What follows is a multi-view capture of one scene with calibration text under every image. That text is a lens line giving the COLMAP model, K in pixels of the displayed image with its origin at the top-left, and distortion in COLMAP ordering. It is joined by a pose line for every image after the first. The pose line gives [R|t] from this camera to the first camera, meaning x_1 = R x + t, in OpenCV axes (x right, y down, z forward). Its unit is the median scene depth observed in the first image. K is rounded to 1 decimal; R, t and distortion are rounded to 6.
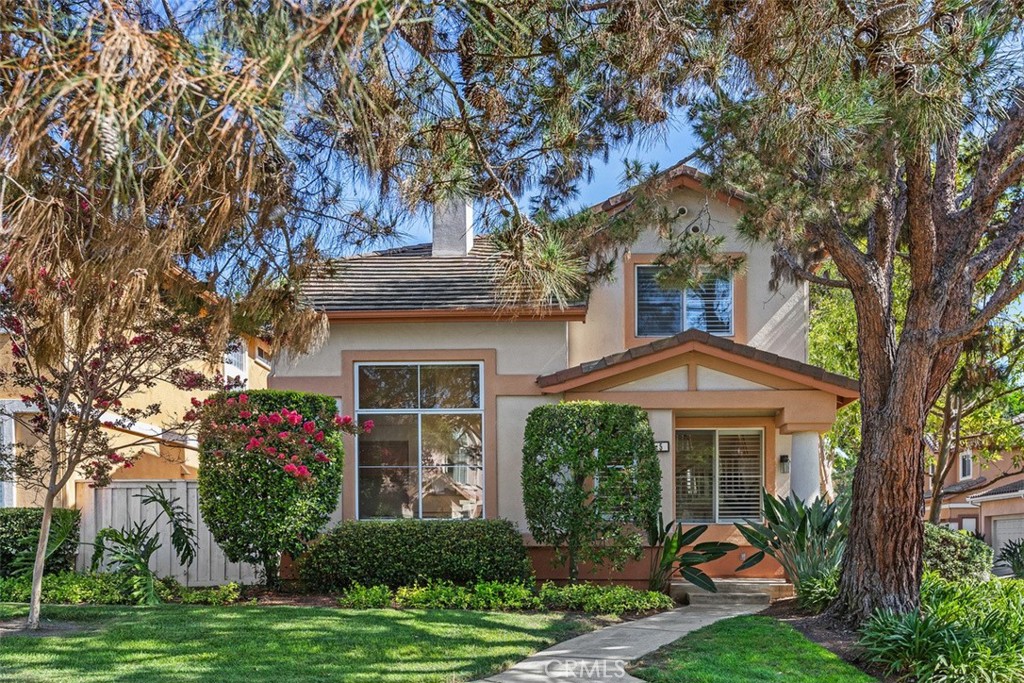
lens RADIAL K [[1035.5, 0, 511.8], [0, 1035.5, 342.0], [0, 0, 1]] dist [0.024372, 0.000000]
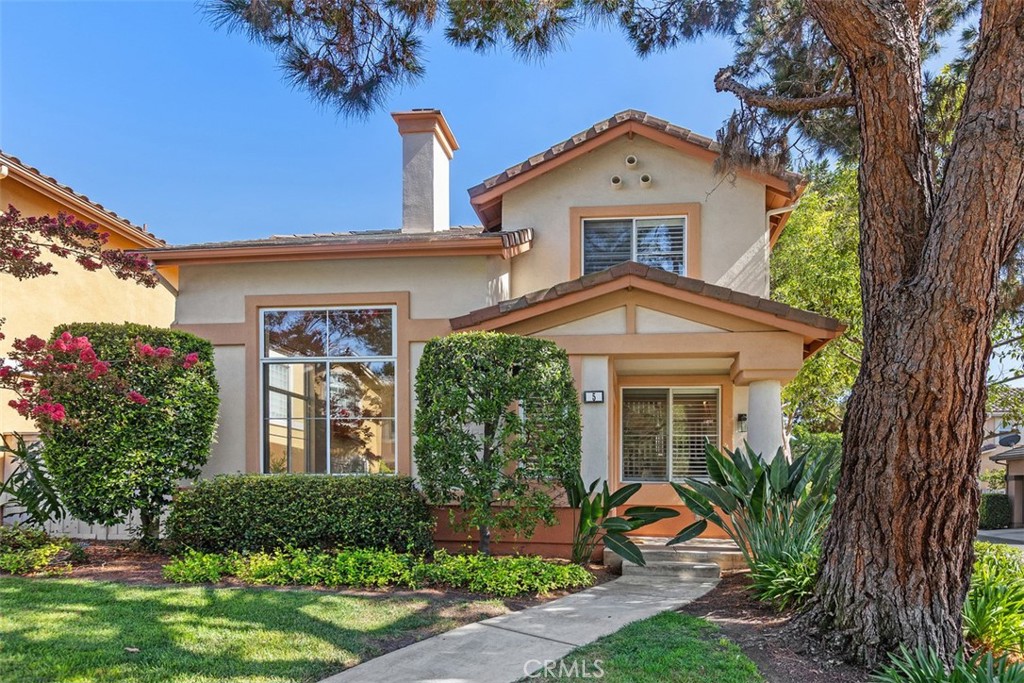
lens RADIAL K [[616.5, 0, 486.5], [0, 616.5, 394.5], [0, 0, 1]] dist [0.019296, -0.004099]
pose [[0.988735, -0.008636, -0.149426, 0.157991], [0.014186, 0.999247, 0.036117, 0.094171], [0.149002, -0.037830, 0.988113, 0.550215]]
